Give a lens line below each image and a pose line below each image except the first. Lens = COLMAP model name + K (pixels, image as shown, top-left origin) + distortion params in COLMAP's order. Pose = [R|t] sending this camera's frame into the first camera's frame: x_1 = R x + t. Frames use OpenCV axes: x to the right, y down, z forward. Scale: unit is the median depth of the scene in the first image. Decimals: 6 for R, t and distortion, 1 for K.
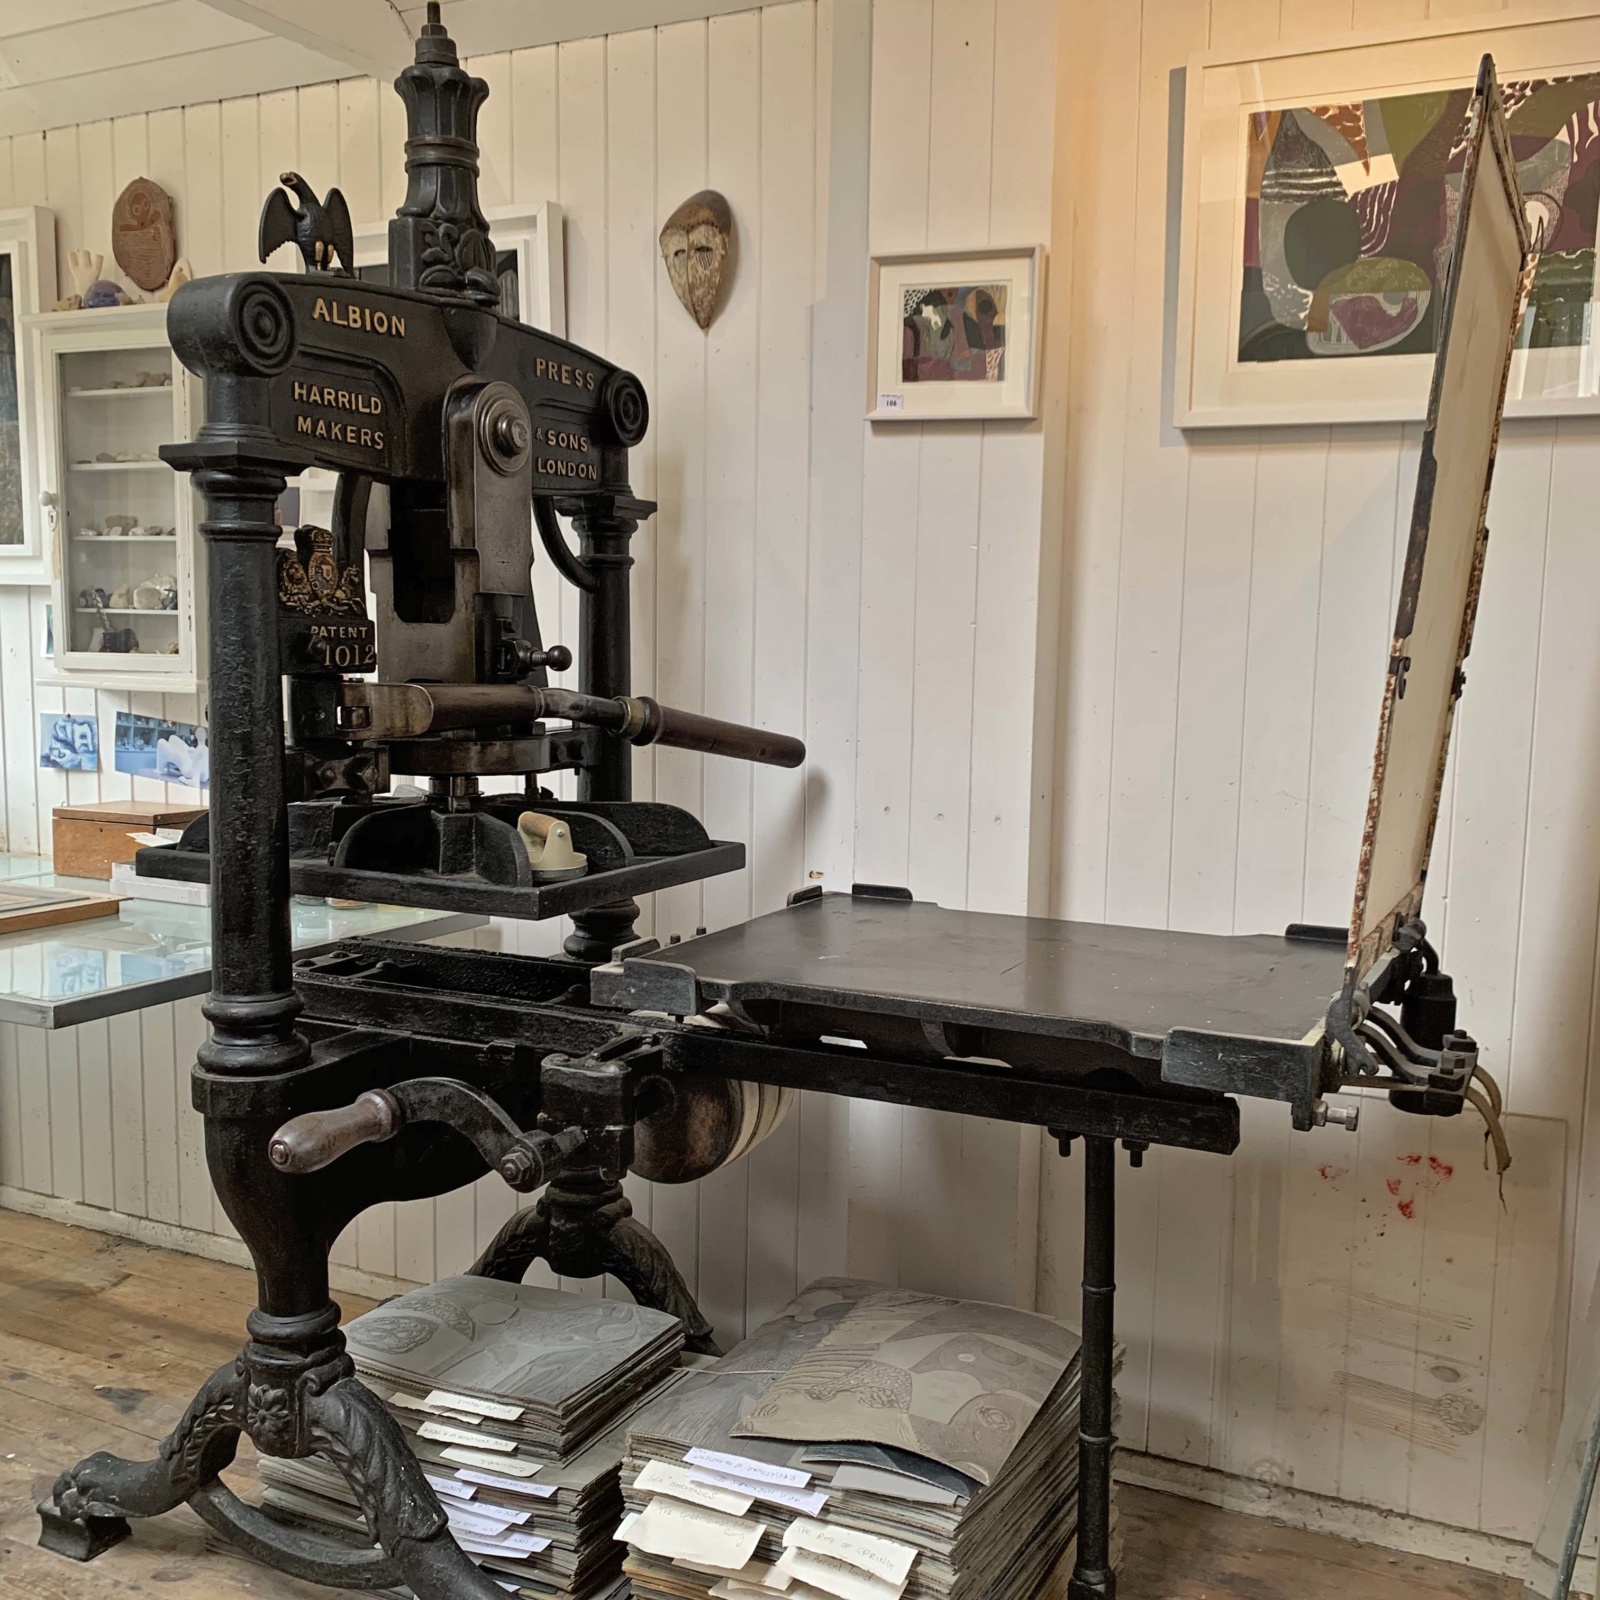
lens RADIAL K [[1636.1, 0, 801.0], [0, 1636.1, 820.7], [0, 0, 1]] dist [0.010776, 0.000000]
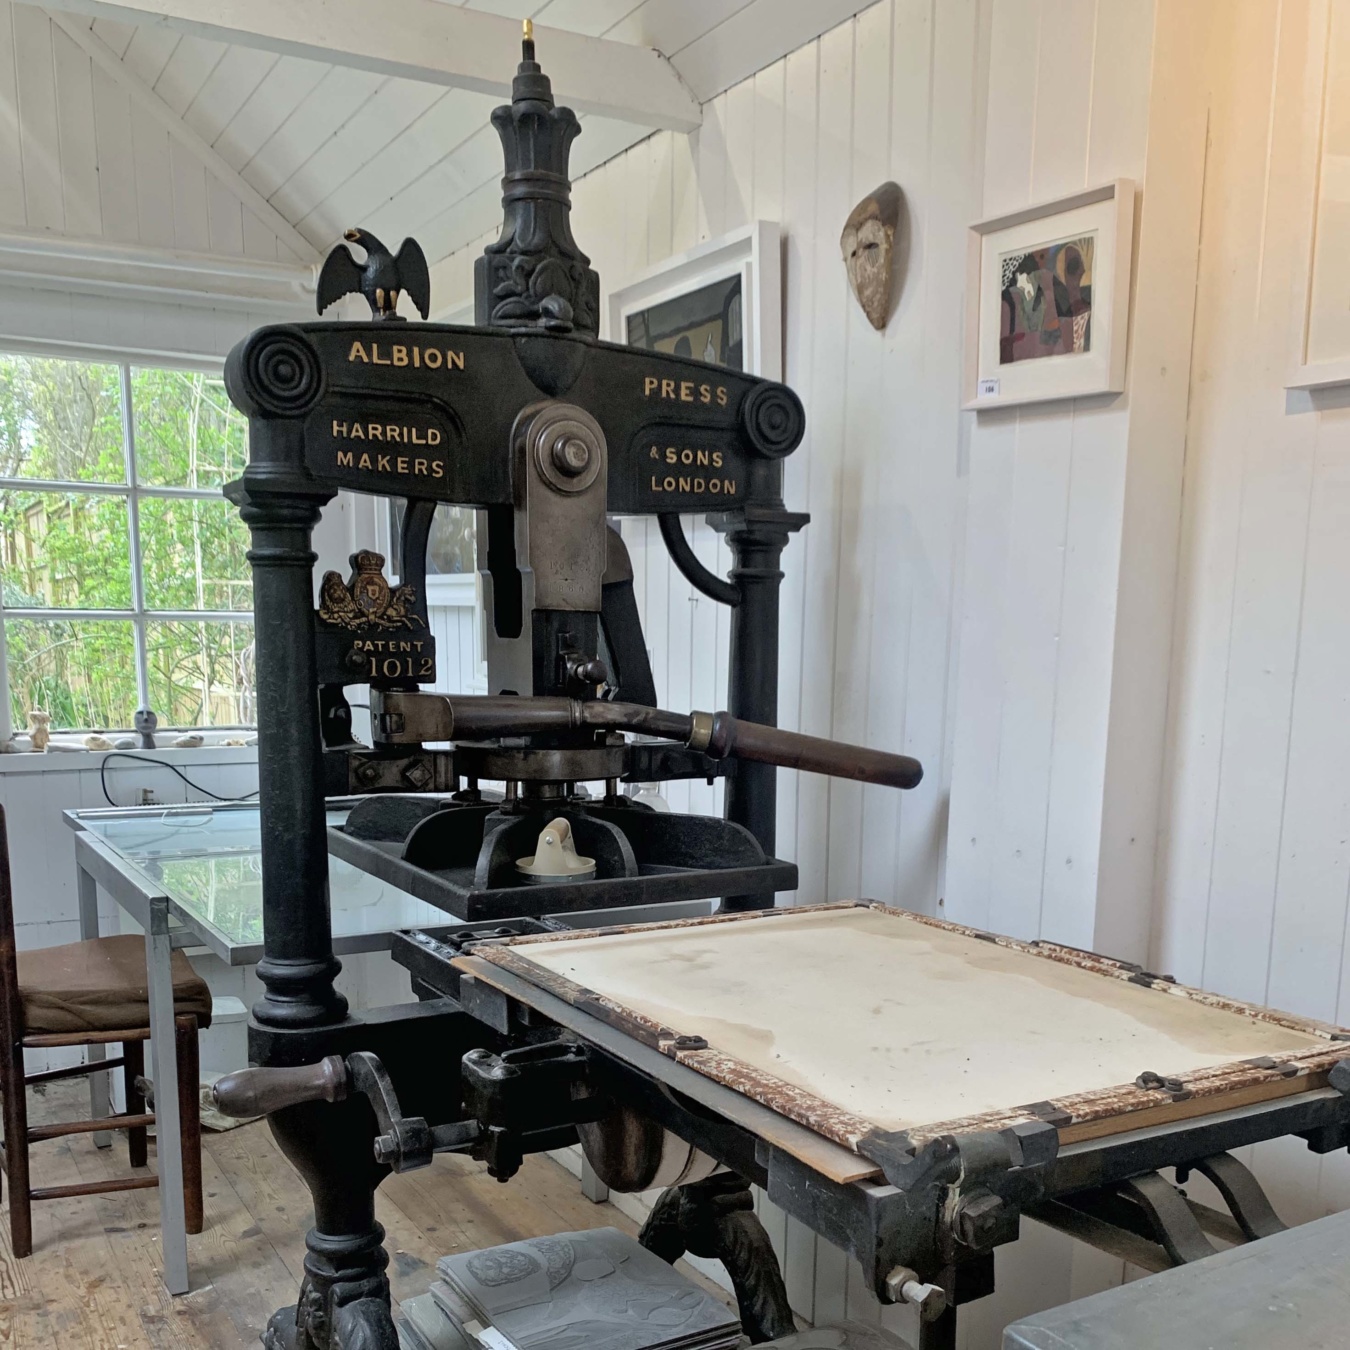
lens RADIAL K [[1380.5, 0, 695.7], [0, 1380.5, 869.4], [0, 0, 1]] dist [0.010776, 0.000000]
pose [[0.847741, 0.088925, -0.522903, 0.378659], [-0.059976, 0.995594, 0.072077, -0.041522], [0.527009, -0.029741, 0.849339, 0.288542]]
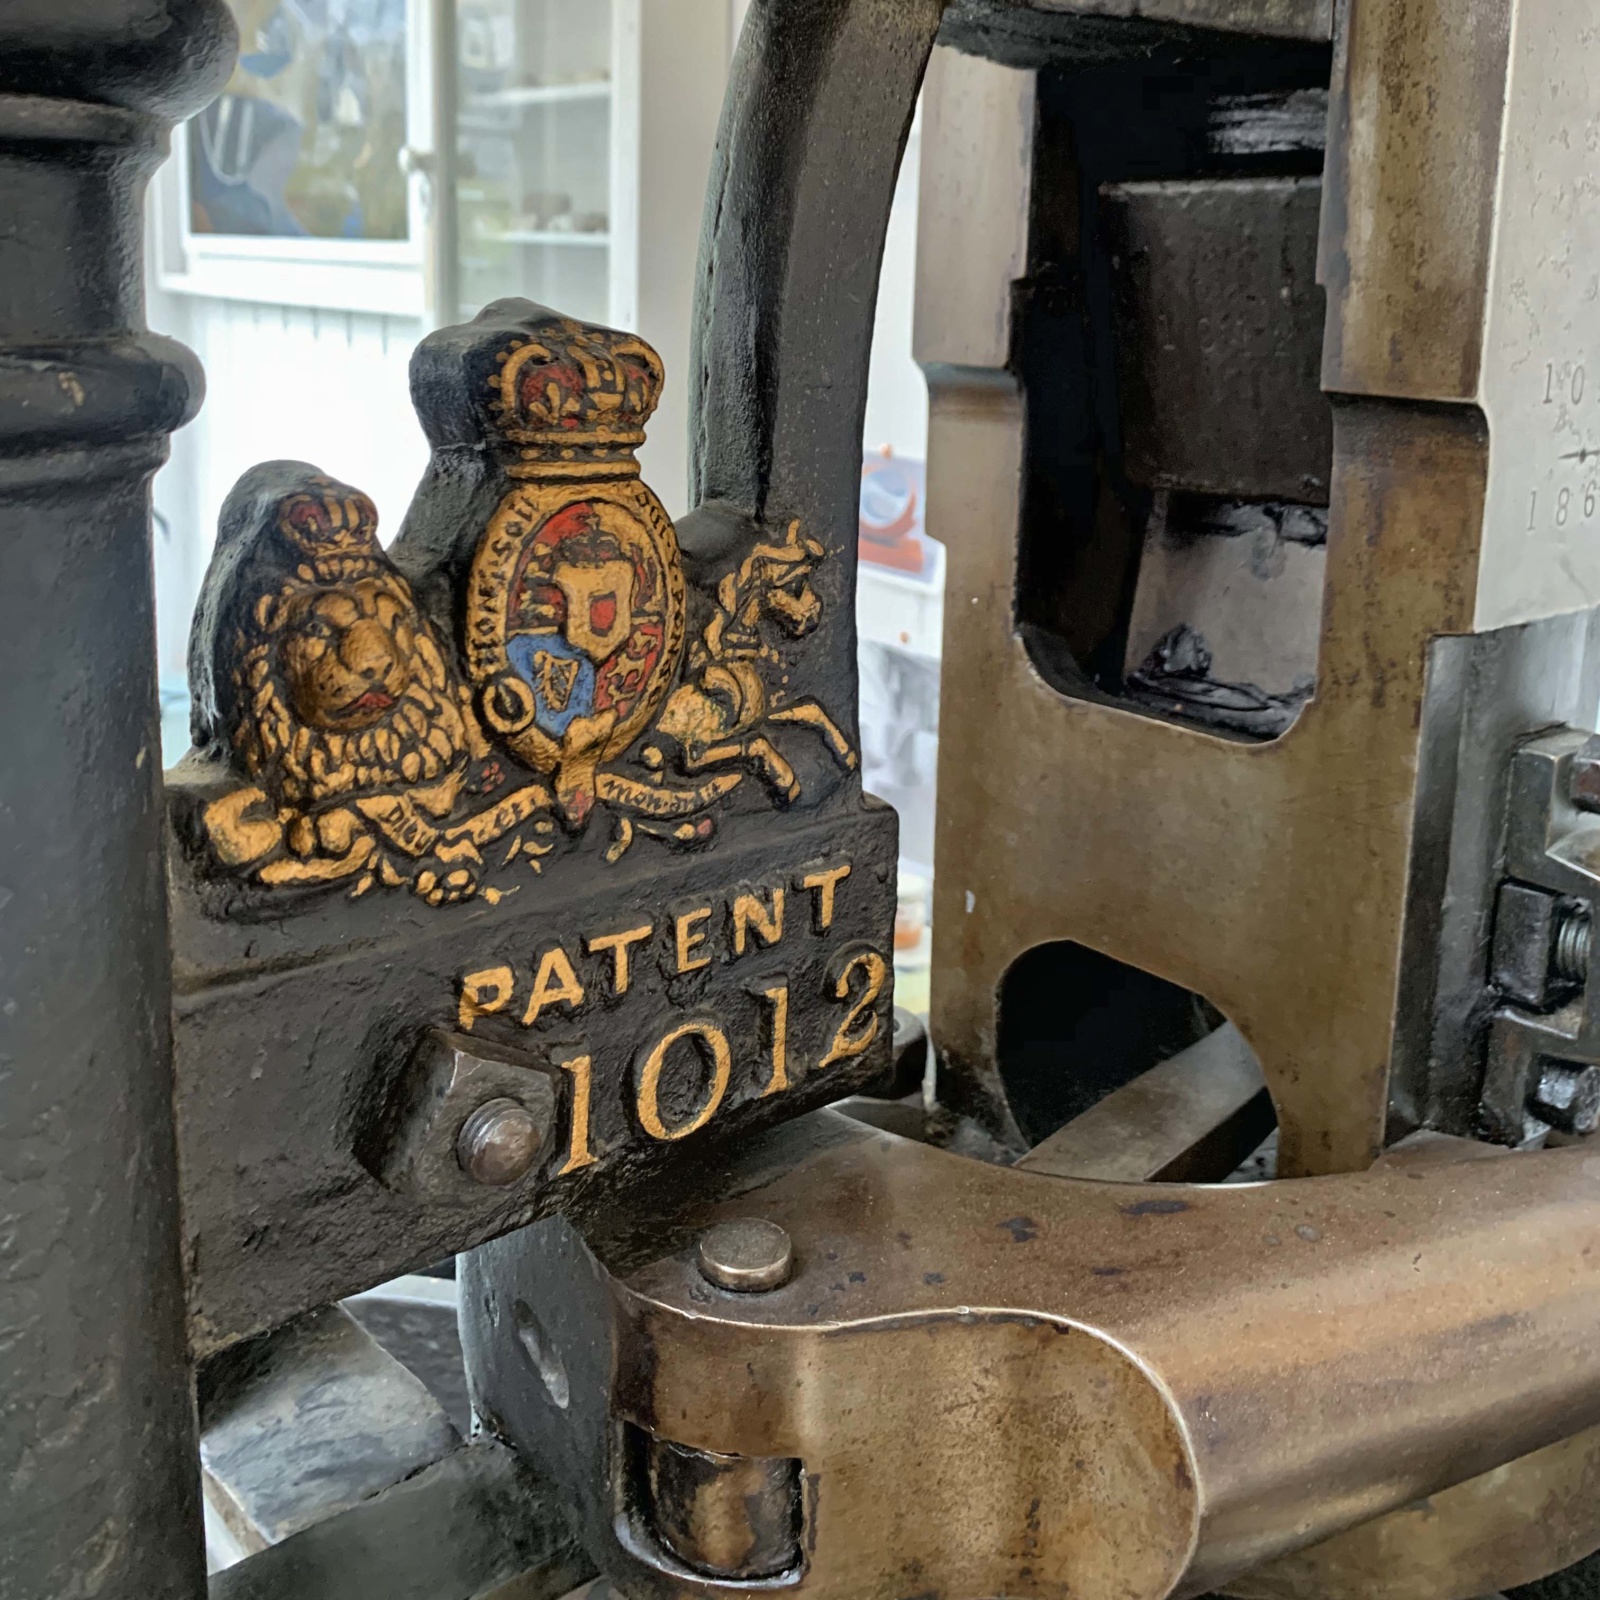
lens RADIAL K [[1636.1, 0, 830.1], [0, 1636.1, 474.9], [0, 0, 1]] dist [0.010776, 0.000000]
pose [[0.933422, 0.058379, -0.353998, -0.198731], [-0.059680, 0.998191, 0.007252, -0.155578], [0.353781, 0.014357, 0.935218, 0.801191]]
